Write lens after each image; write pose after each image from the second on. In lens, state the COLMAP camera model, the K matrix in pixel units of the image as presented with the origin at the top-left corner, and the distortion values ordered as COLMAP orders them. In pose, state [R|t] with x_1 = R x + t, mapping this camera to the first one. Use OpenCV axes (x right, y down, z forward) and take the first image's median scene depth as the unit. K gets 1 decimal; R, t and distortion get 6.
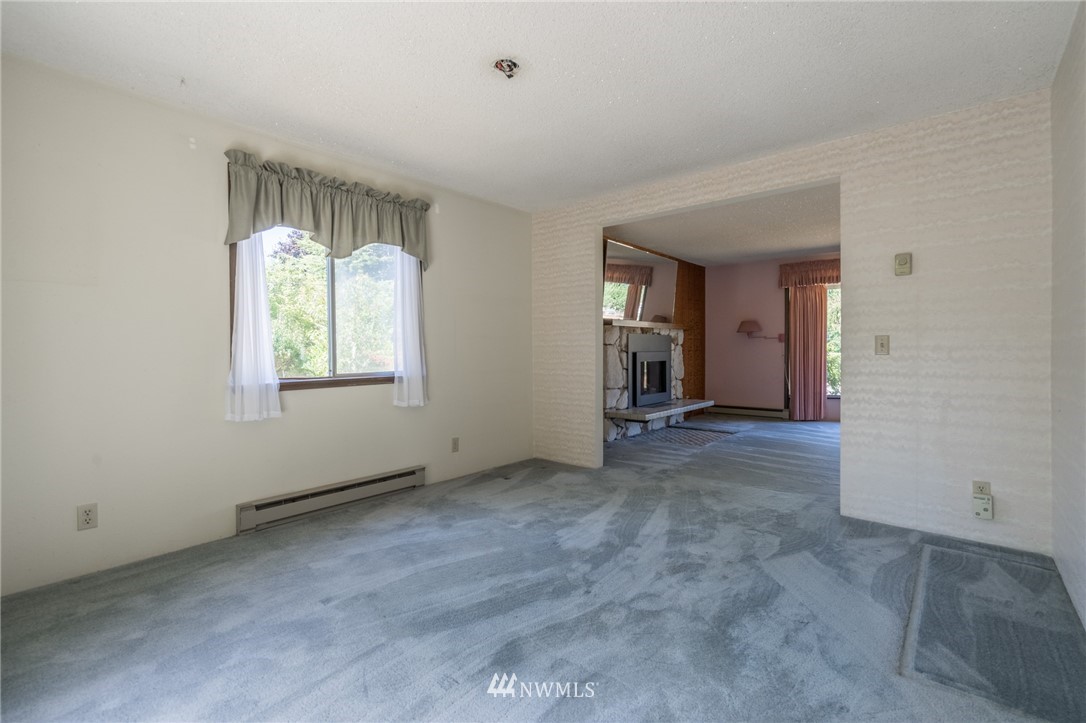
lens RADIAL K [[506.4, 0, 529.8], [0, 506.4, 365.2], [0, 0, 1]] dist [0.000001, -0.000531]
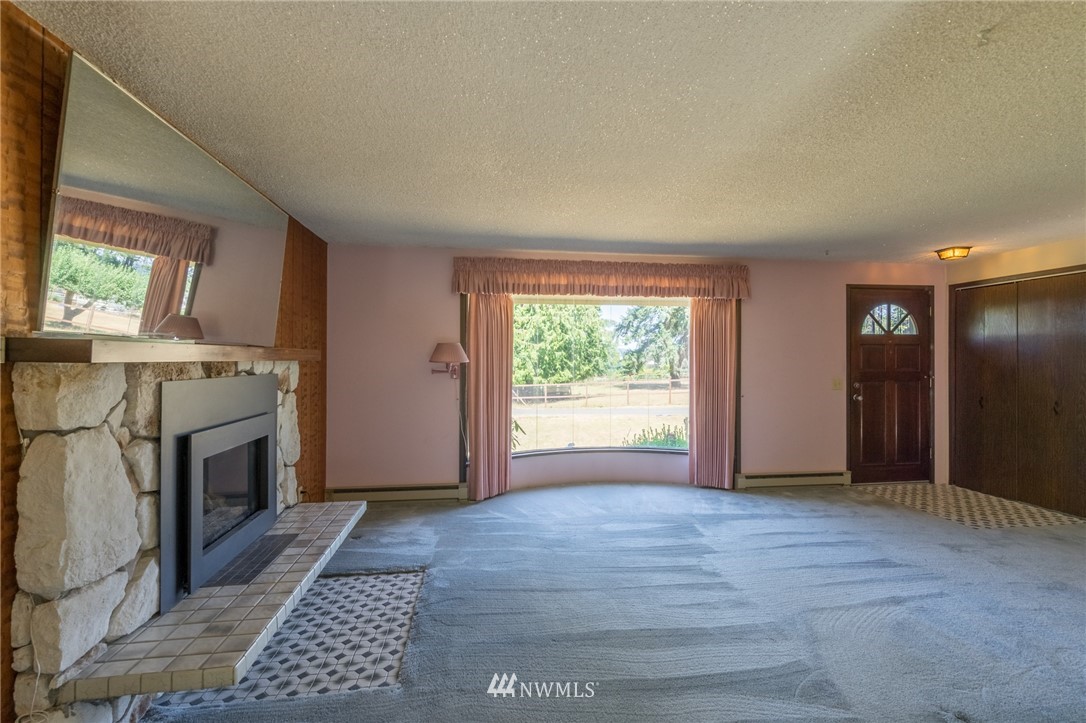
lens RADIAL K [[493.1, 0, 542.7], [0, 493.1, 356.4], [0, 0, 1]] dist [0.000467, 0.000636]
pose [[0.646366, 0.007978, 0.762985, 0.099519], [0.016379, 0.999570, -0.024328, -0.059979], [-0.762851, 0.028221, 0.645958, 0.544287]]
